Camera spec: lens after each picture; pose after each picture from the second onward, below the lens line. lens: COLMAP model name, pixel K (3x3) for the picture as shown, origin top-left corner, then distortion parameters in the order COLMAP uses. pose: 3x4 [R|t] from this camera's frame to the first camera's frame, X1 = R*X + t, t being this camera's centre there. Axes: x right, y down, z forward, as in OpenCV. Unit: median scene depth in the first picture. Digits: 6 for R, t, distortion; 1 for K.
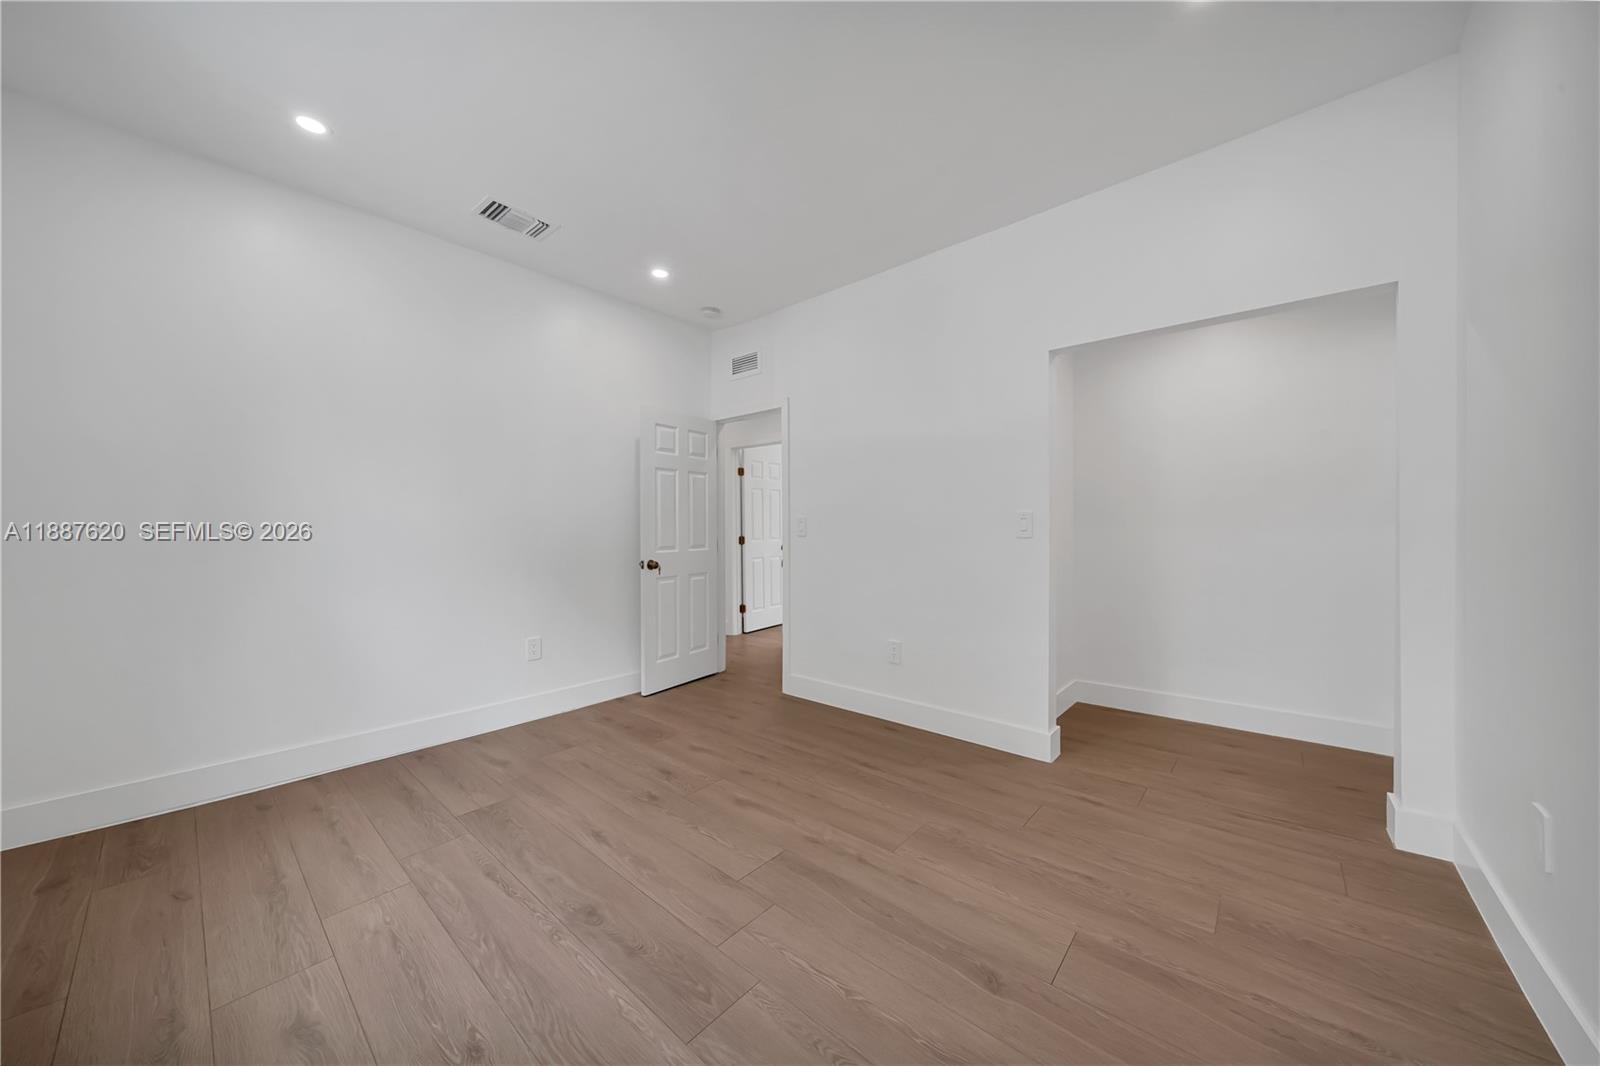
lens RADIAL K [[550.9, 0, 799.2], [0, 550.9, 531.7], [0, 0, 1]] dist [-0.007879, 0.000387]
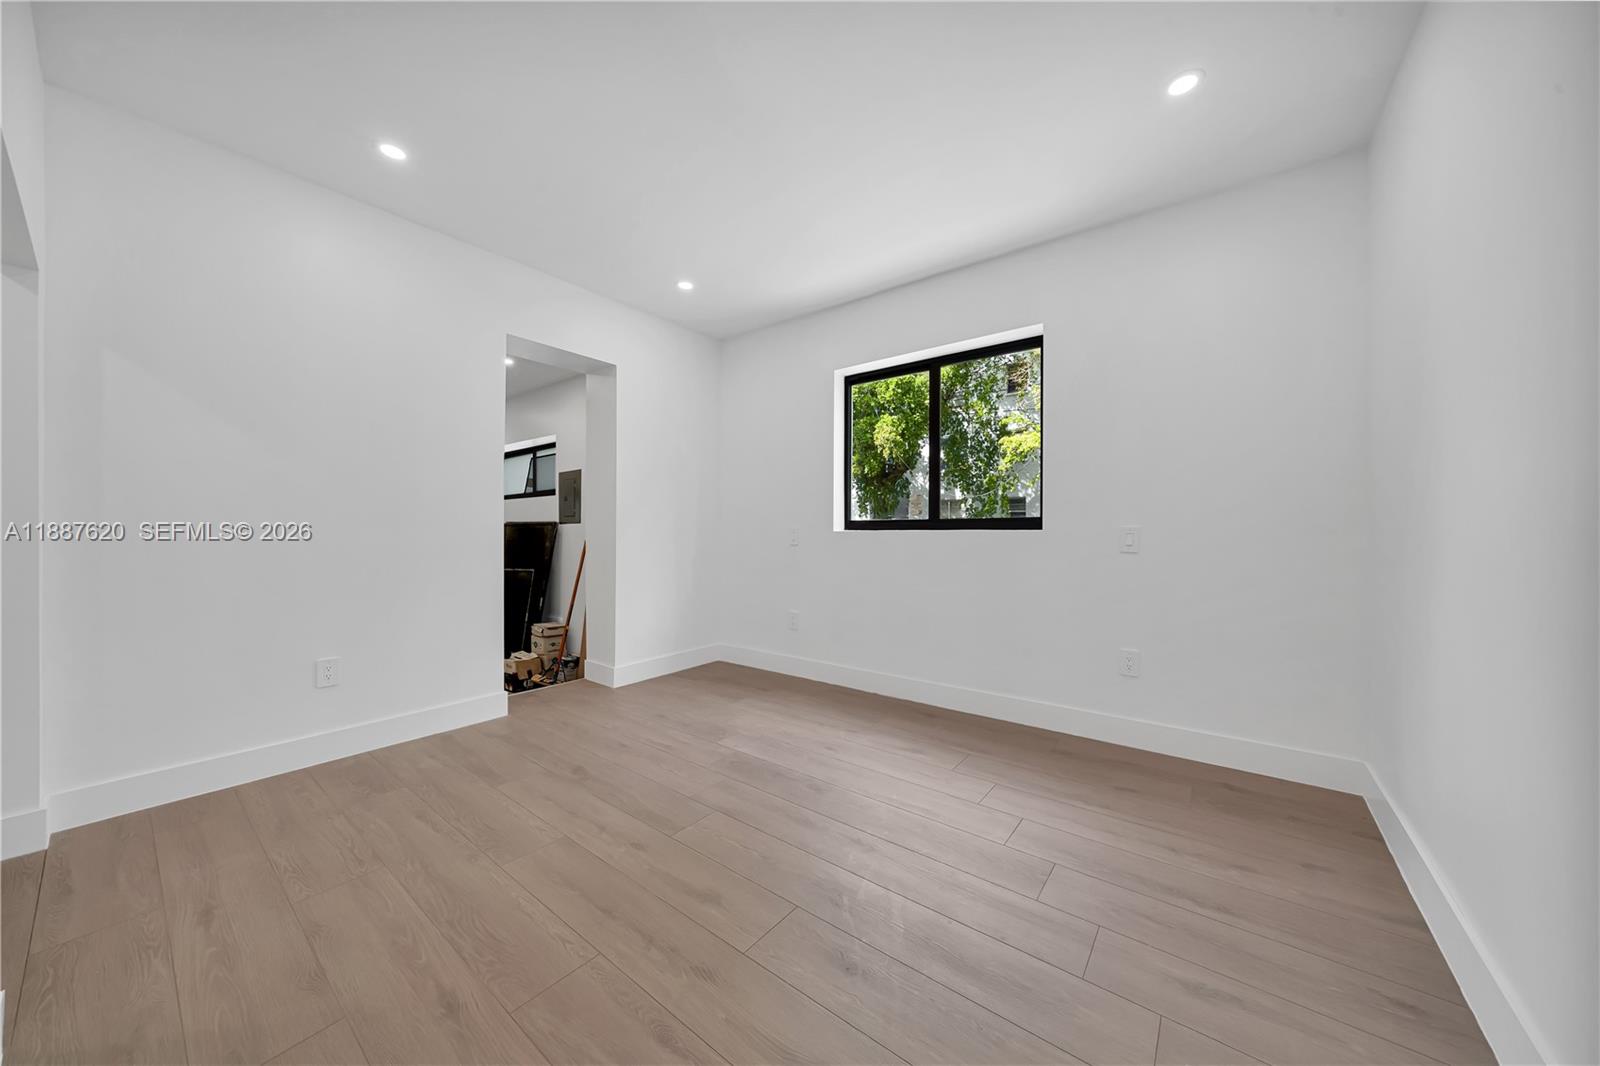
lens RADIAL K [[550.9, 0, 799.4], [0, 550.9, 530.4], [0, 0, 1]] dist [-0.007879, 0.000387]
pose [[-0.998923, 0.003499, -0.046268, -0.208307], [0.003340, 0.999988, 0.003528, 0.006177], [0.046279, 0.003370, -0.998923, 1.918167]]
